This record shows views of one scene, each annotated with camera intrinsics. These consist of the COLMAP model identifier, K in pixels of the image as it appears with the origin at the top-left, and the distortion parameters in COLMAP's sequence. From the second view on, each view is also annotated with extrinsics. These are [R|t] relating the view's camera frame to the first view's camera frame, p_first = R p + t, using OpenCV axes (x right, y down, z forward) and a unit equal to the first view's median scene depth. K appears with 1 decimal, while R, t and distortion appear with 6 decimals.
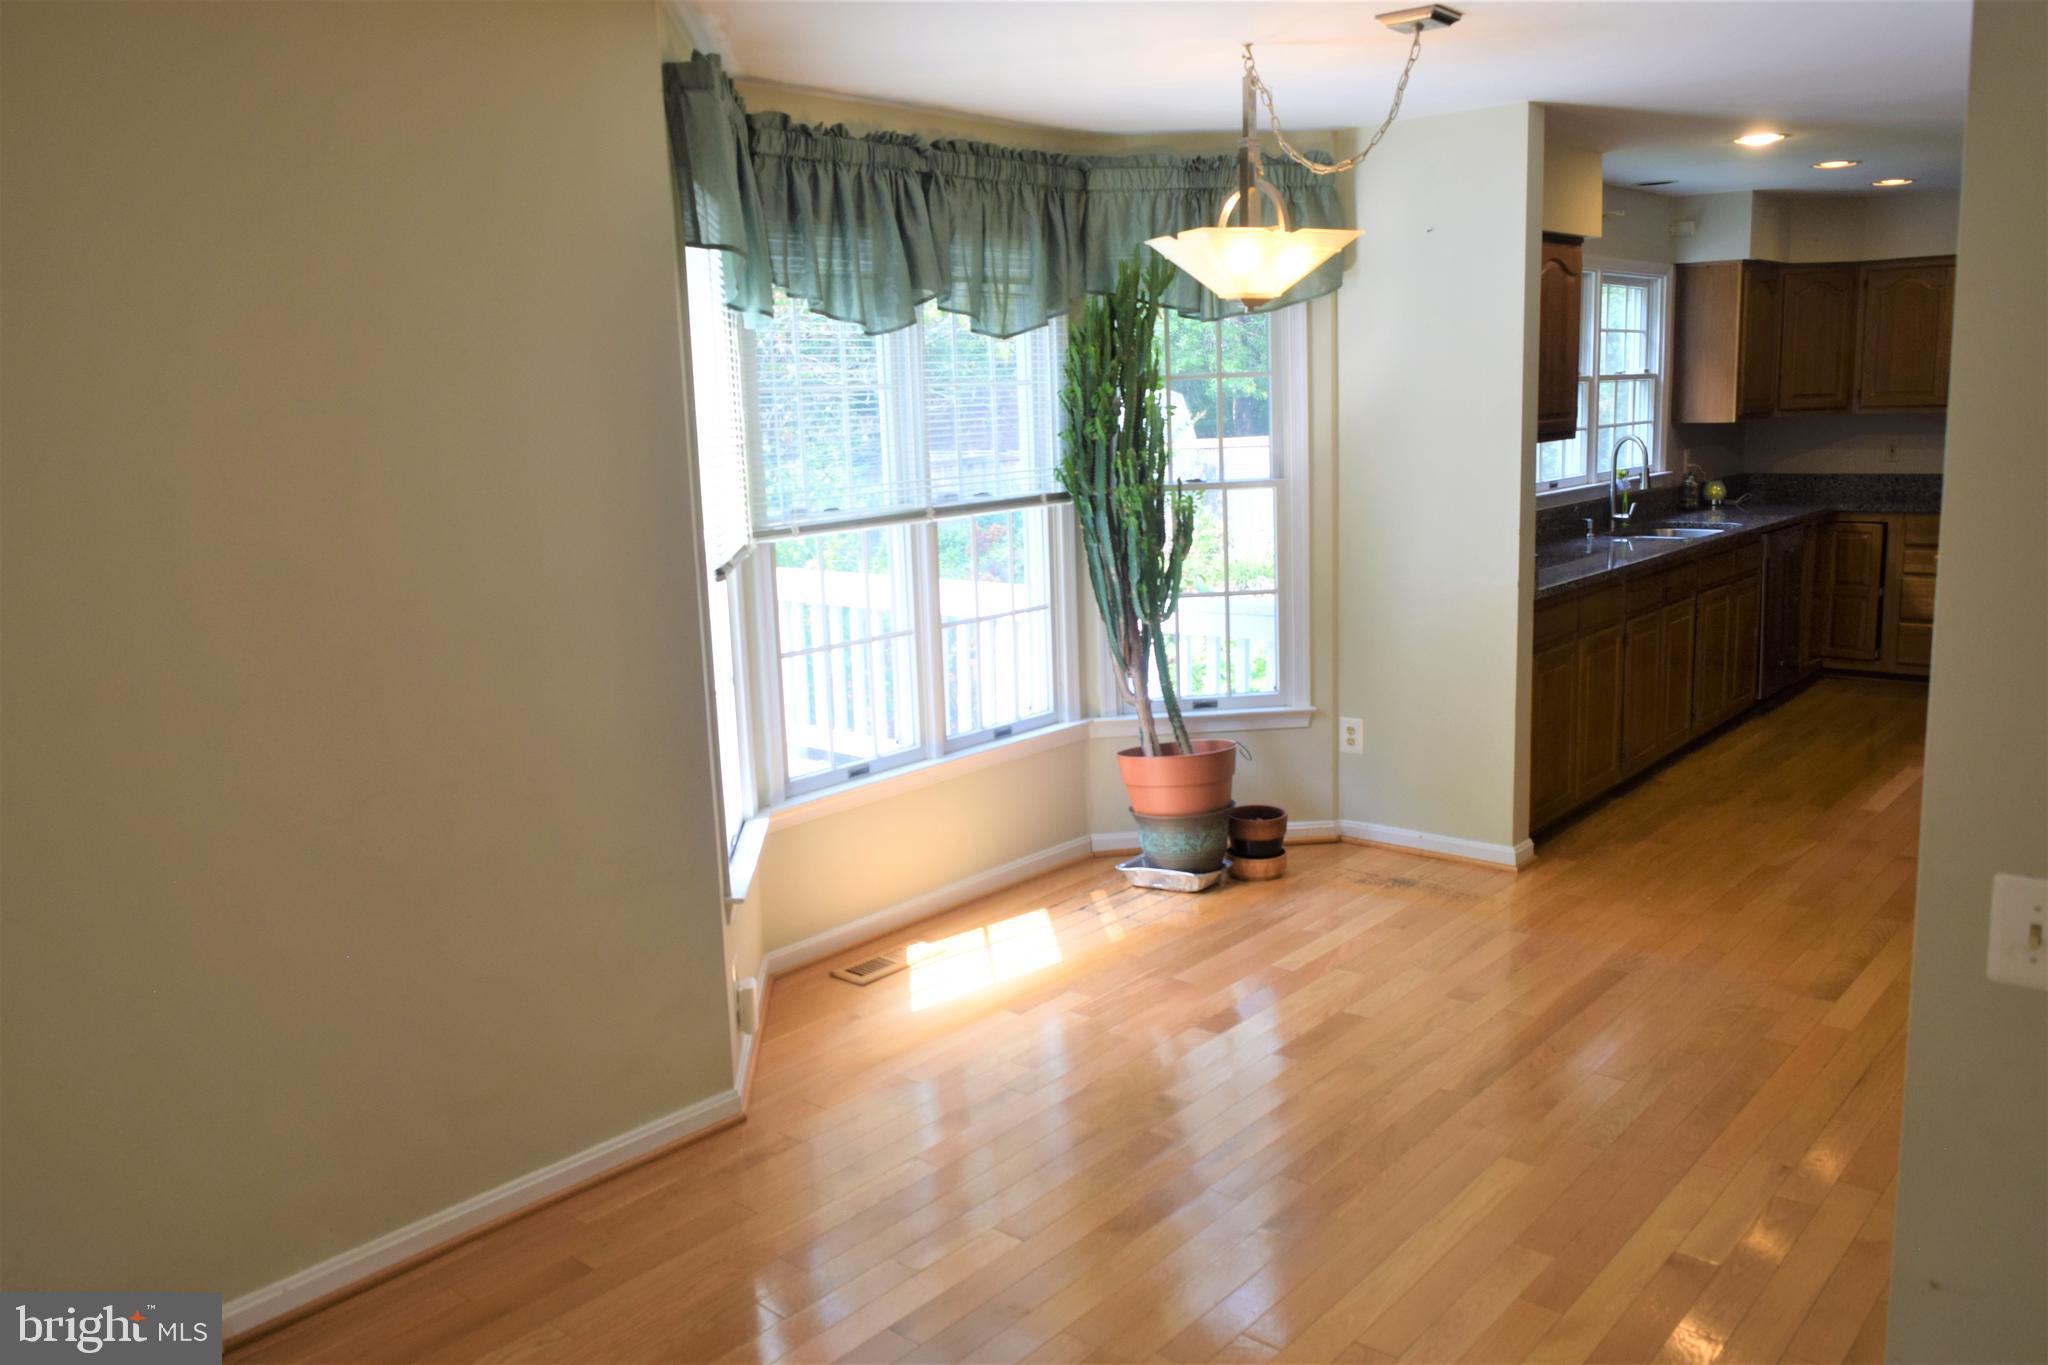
lens RADIAL K [[1588.3, 0, 1018.2], [0, 1588.3, 676.0], [0, 0, 1]] dist [-0.014924, 0.006482]
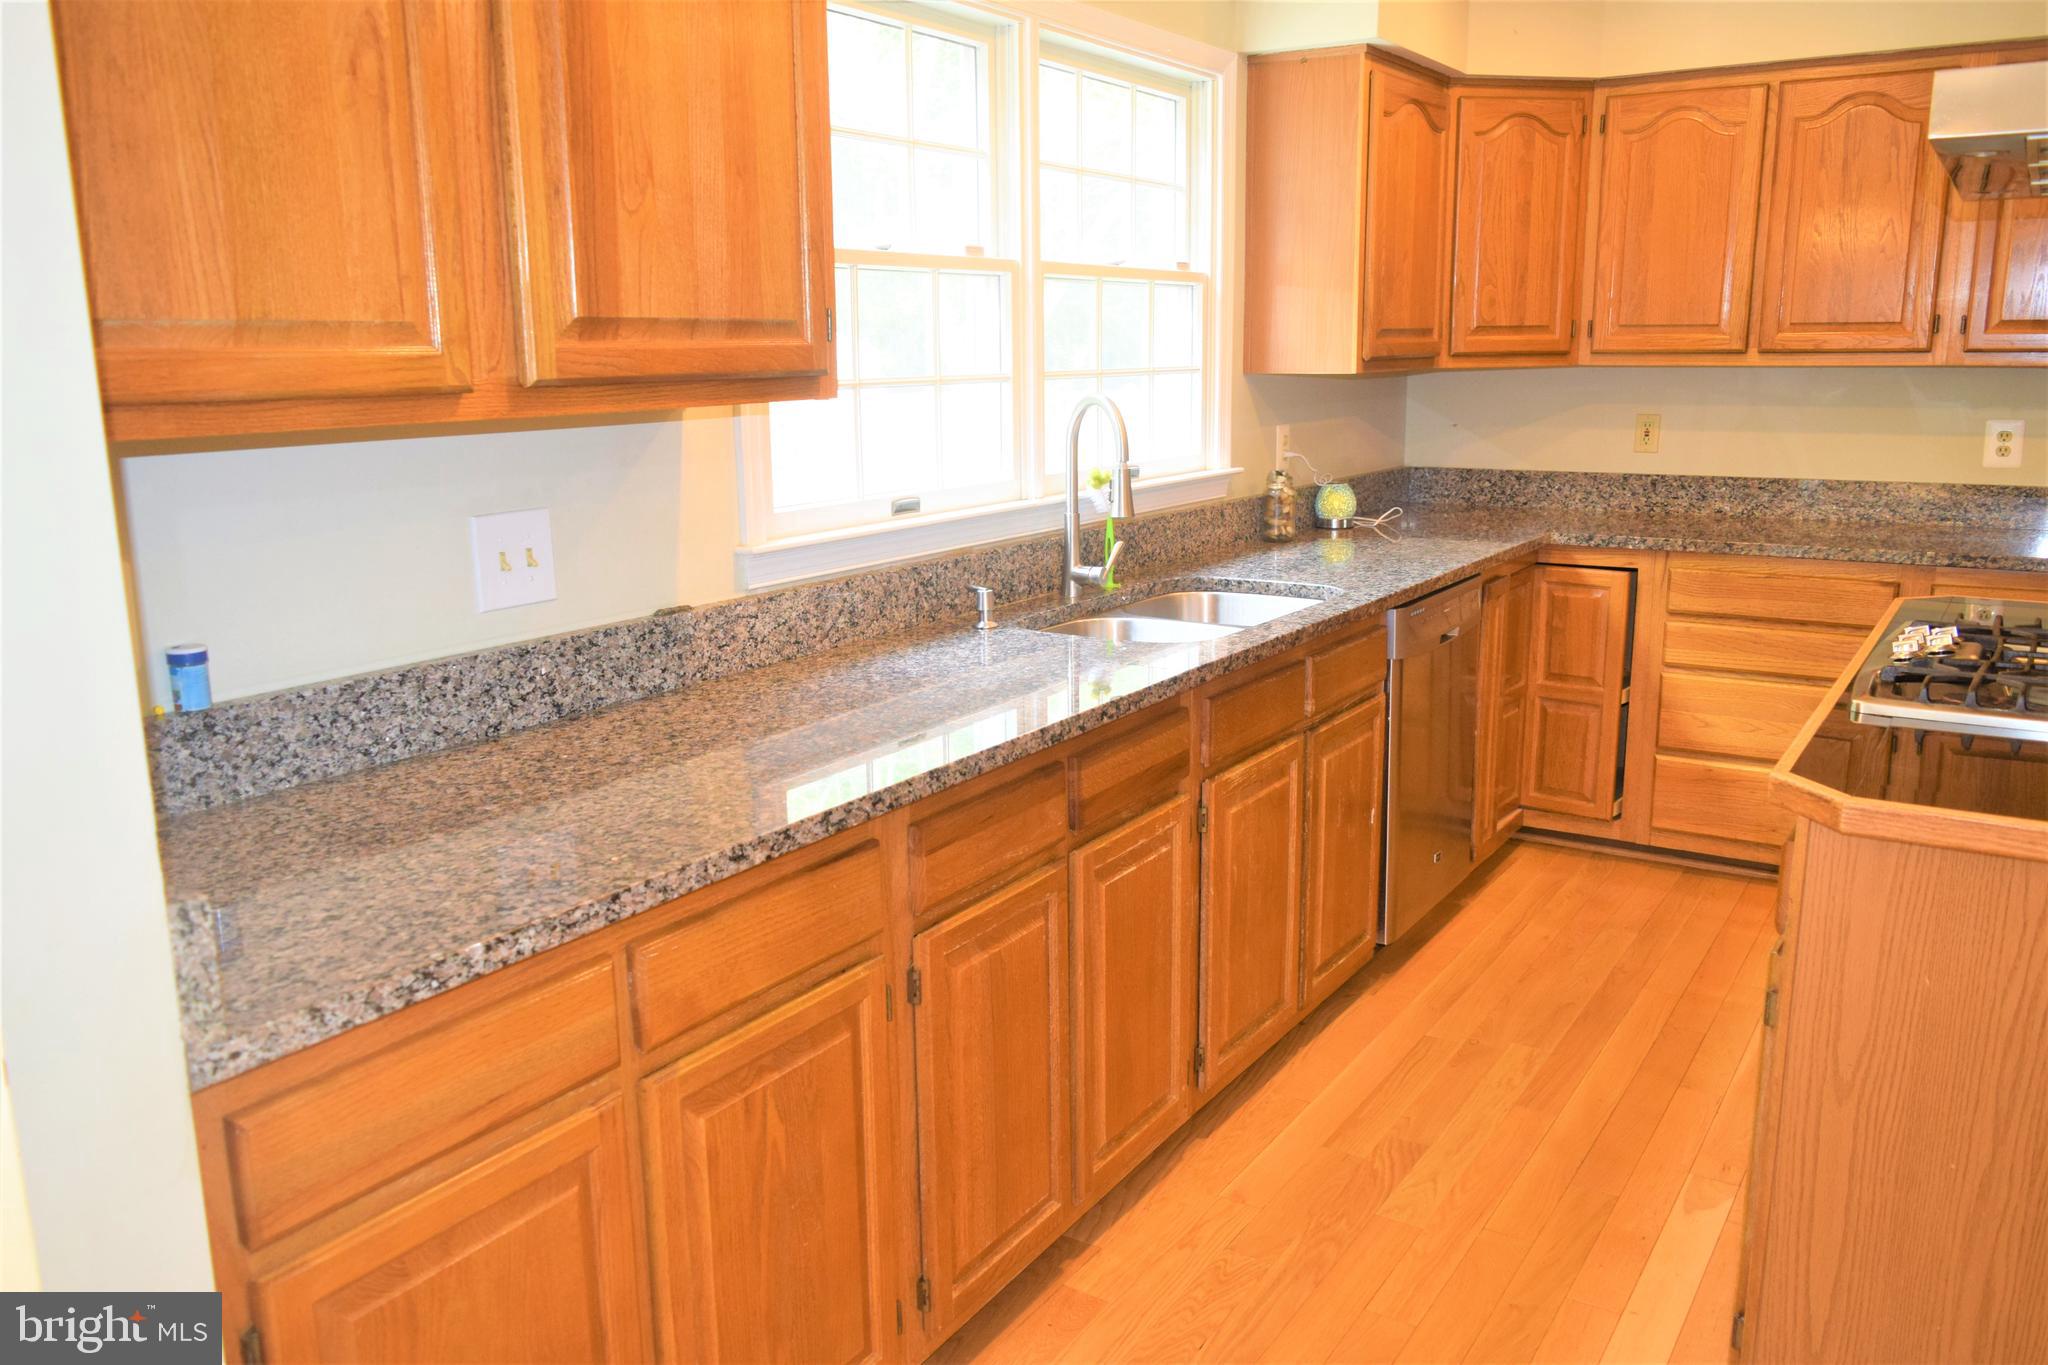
lens RADIAL K [[1588.3, 0, 1018.4], [0, 1588.3, 677.9], [0, 0, 1]] dist [-0.014924, 0.006482]
pose [[0.991369, -0.004377, 0.131032, 0.397602], [0.000837, 0.999633, 0.027059, -0.109436], [-0.131102, -0.026716, 0.991009, 0.725048]]
